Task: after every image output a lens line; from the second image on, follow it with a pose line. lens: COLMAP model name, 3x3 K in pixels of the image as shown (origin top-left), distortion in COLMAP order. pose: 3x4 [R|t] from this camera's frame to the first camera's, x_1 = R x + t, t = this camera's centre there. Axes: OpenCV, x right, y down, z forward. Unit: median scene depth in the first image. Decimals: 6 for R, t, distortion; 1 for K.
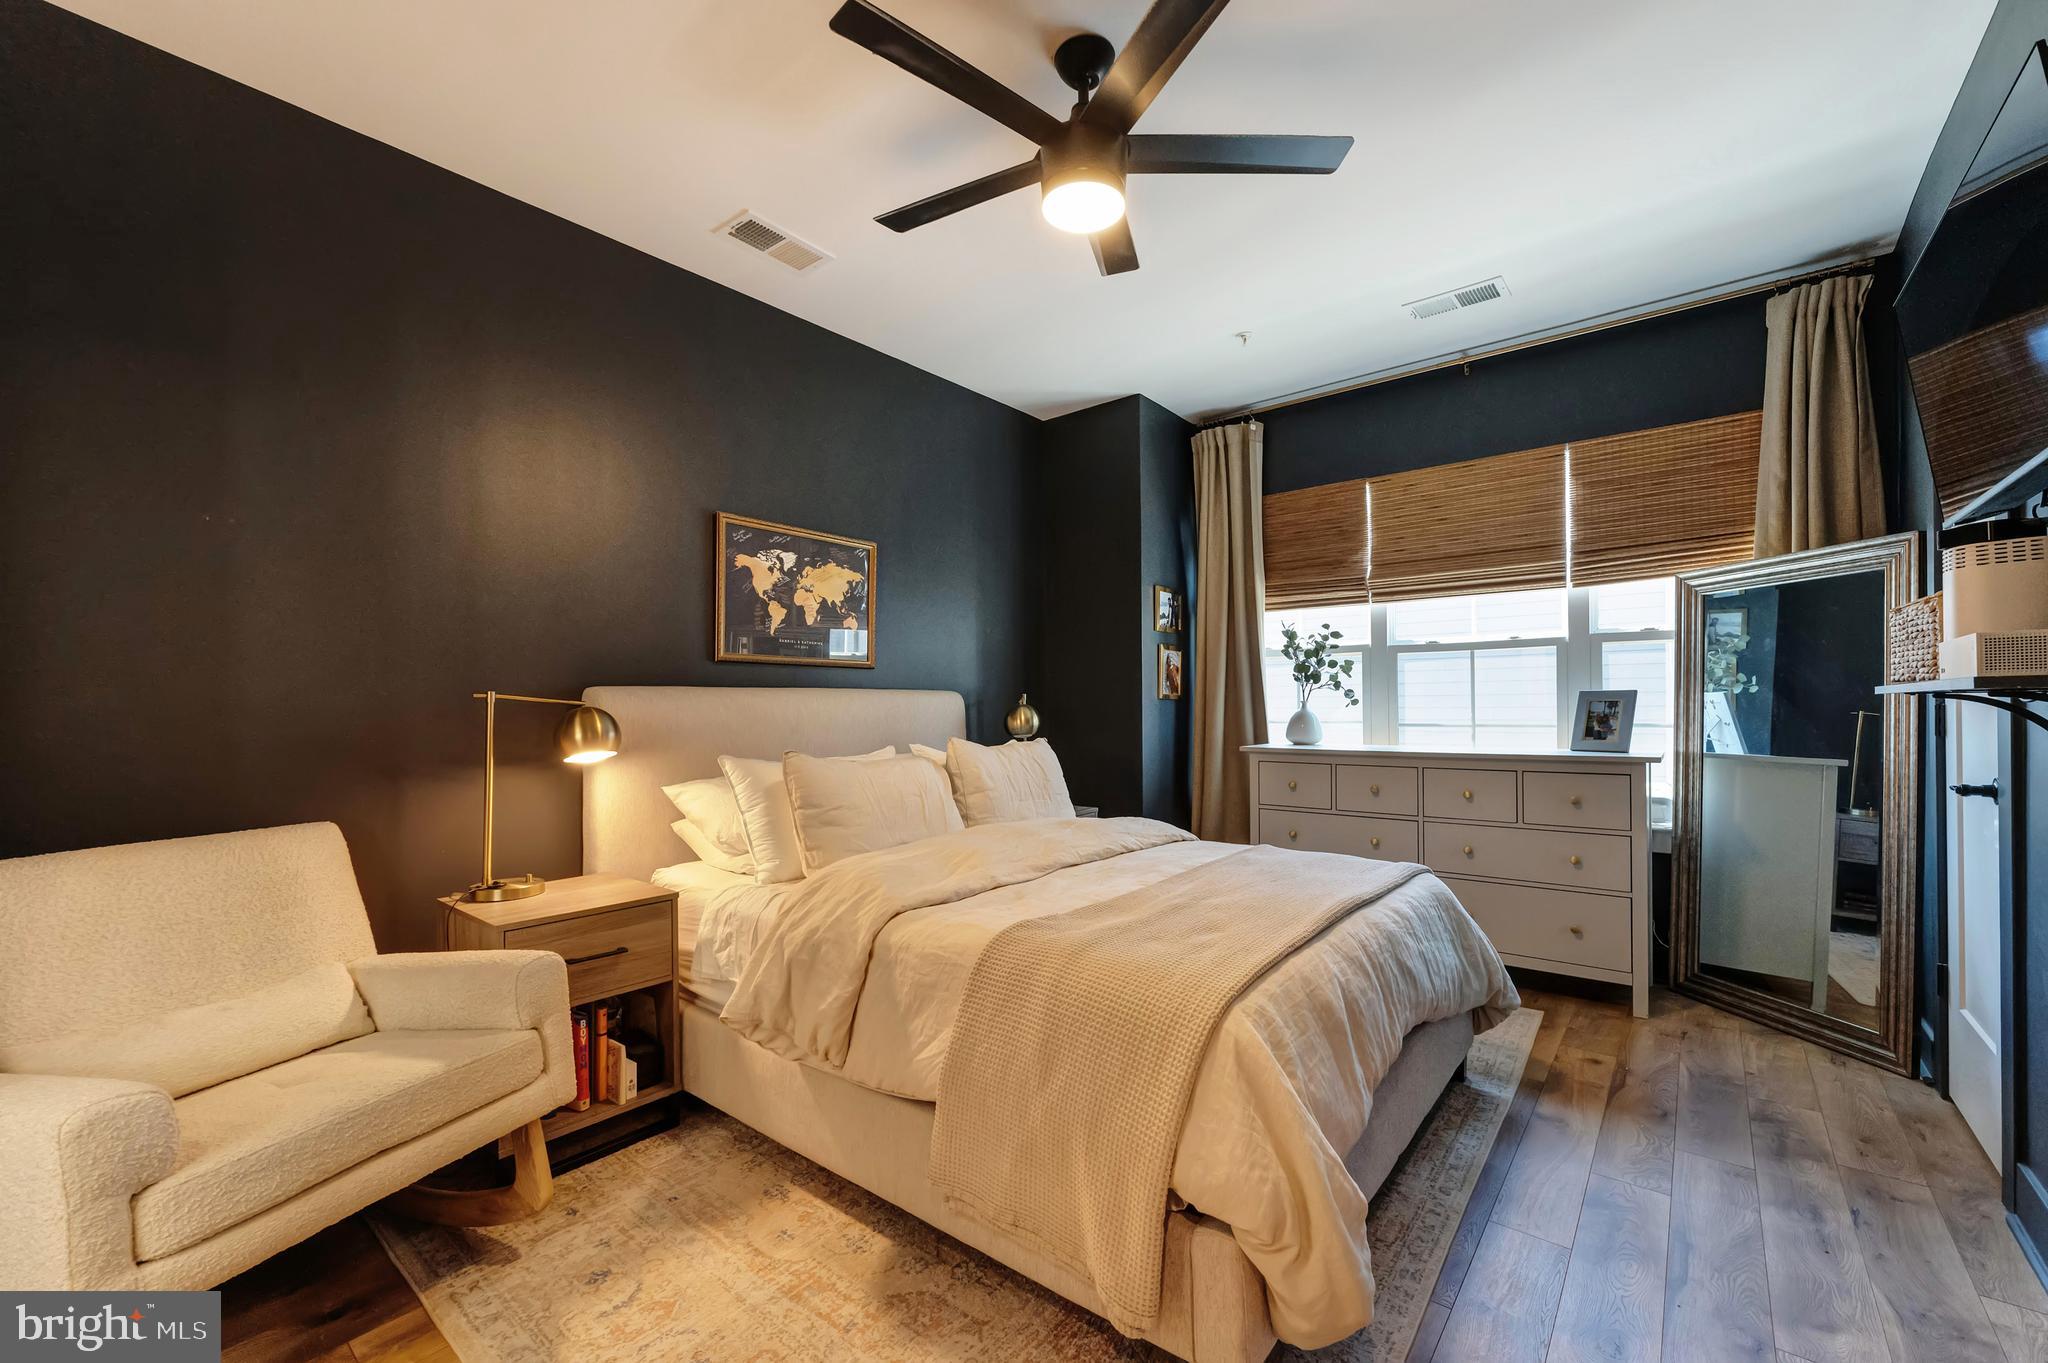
lens RADIAL K [[831.2, 0, 1019.0], [0, 831.2, 699.6], [0, 0, 1]] dist [0.001737, -0.000362]
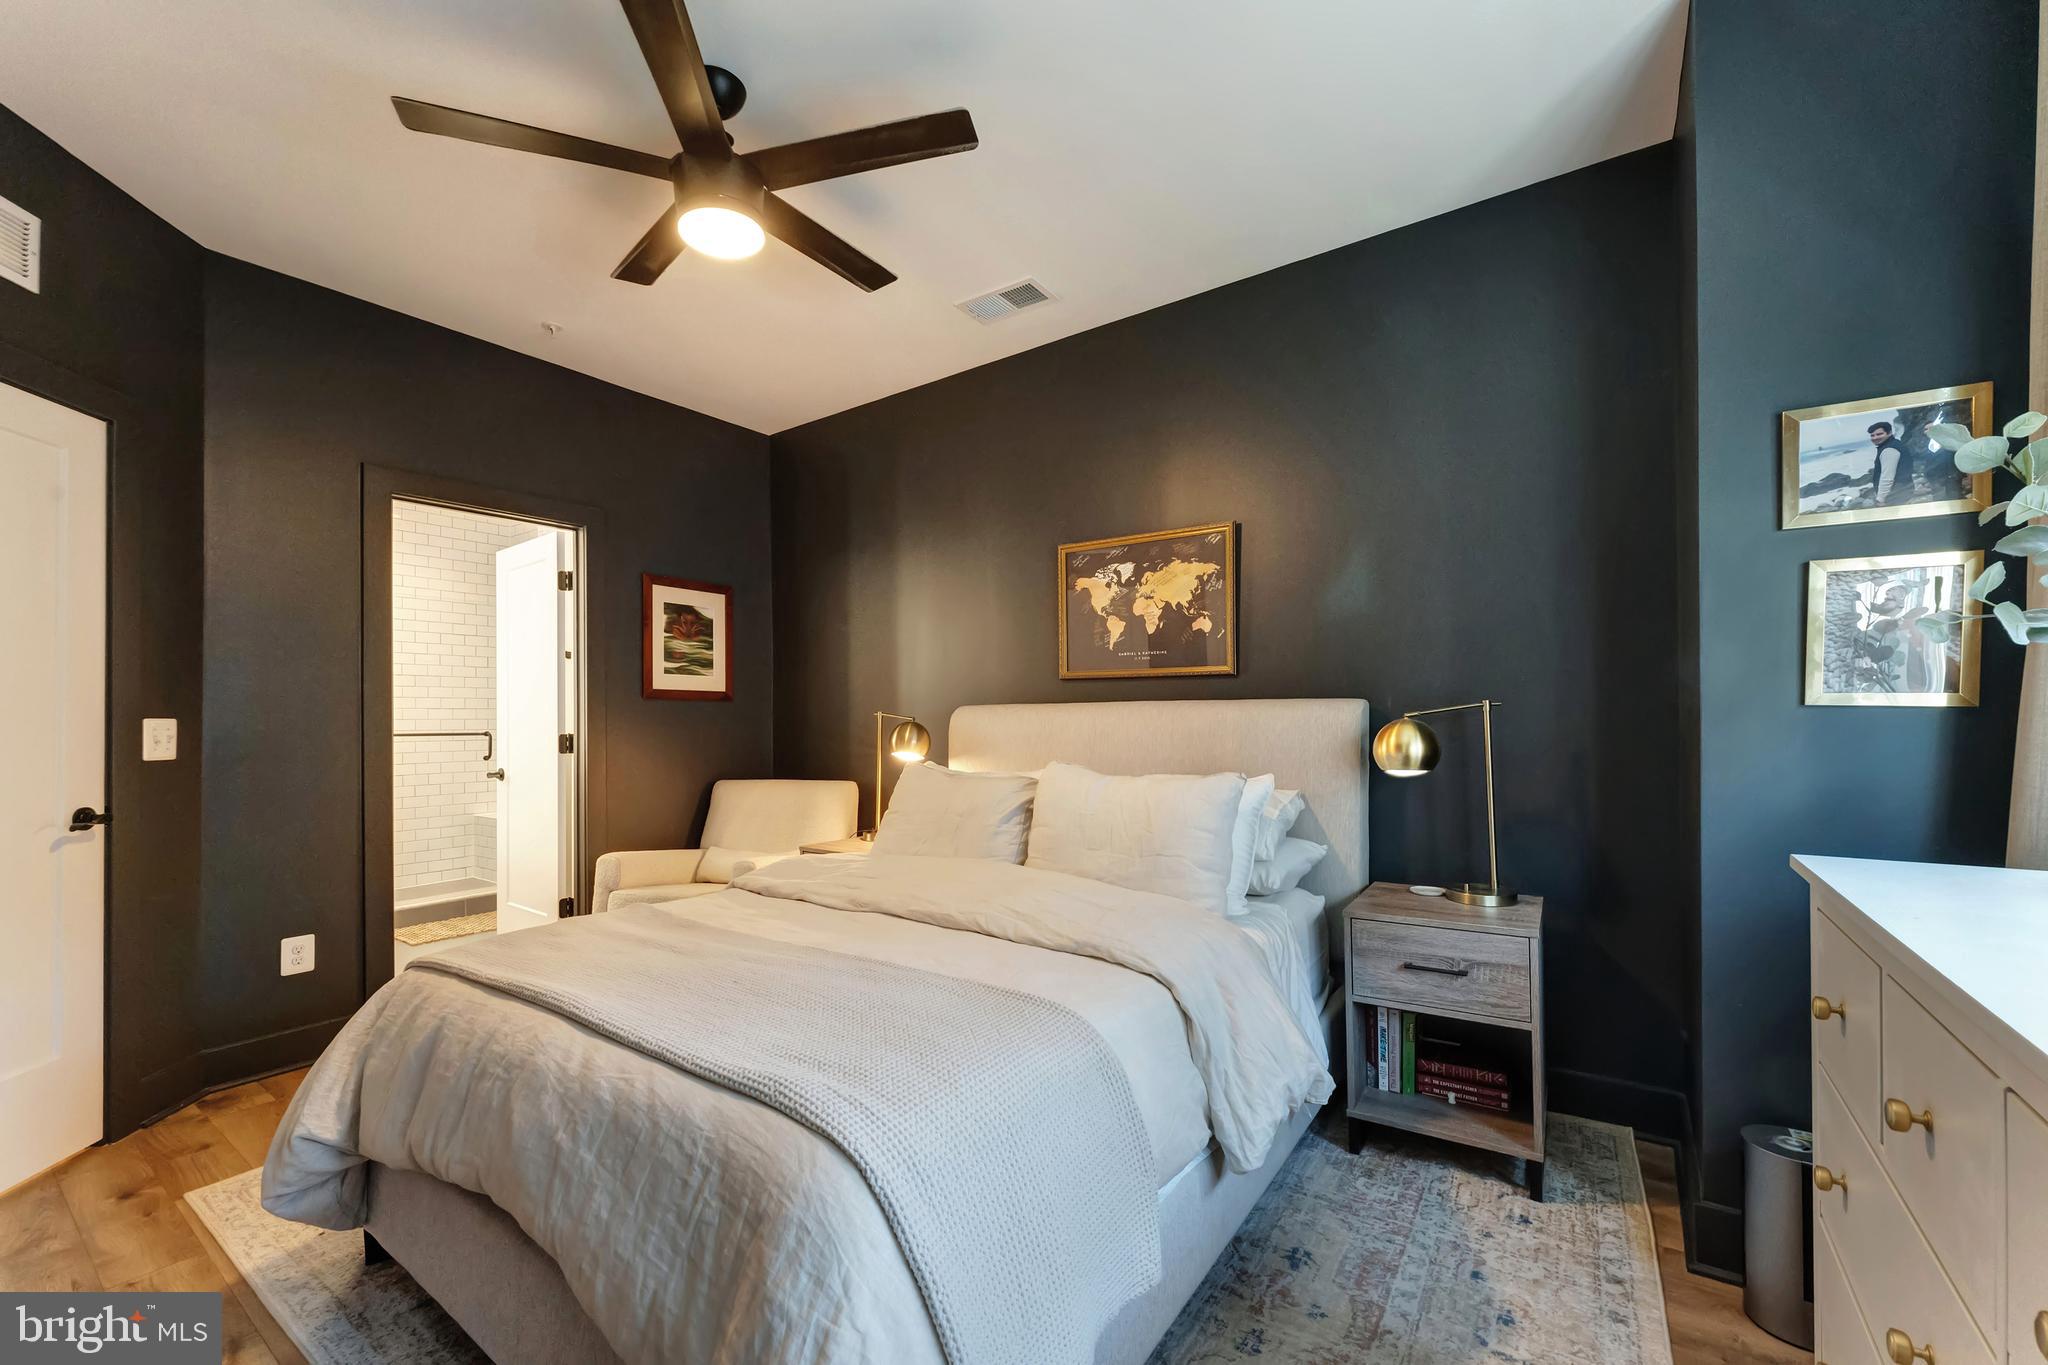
lens RADIAL K [[829.9, 0, 1014.6], [0, 829.9, 701.7], [0, 0, 1]] dist [0.000425, -0.000053]
pose [[0.051734, -0.010891, -0.998602, 0.694076], [0.014381, 0.999845, -0.010159, -0.005925], [0.998557, -0.013836, 0.051882, 0.820036]]
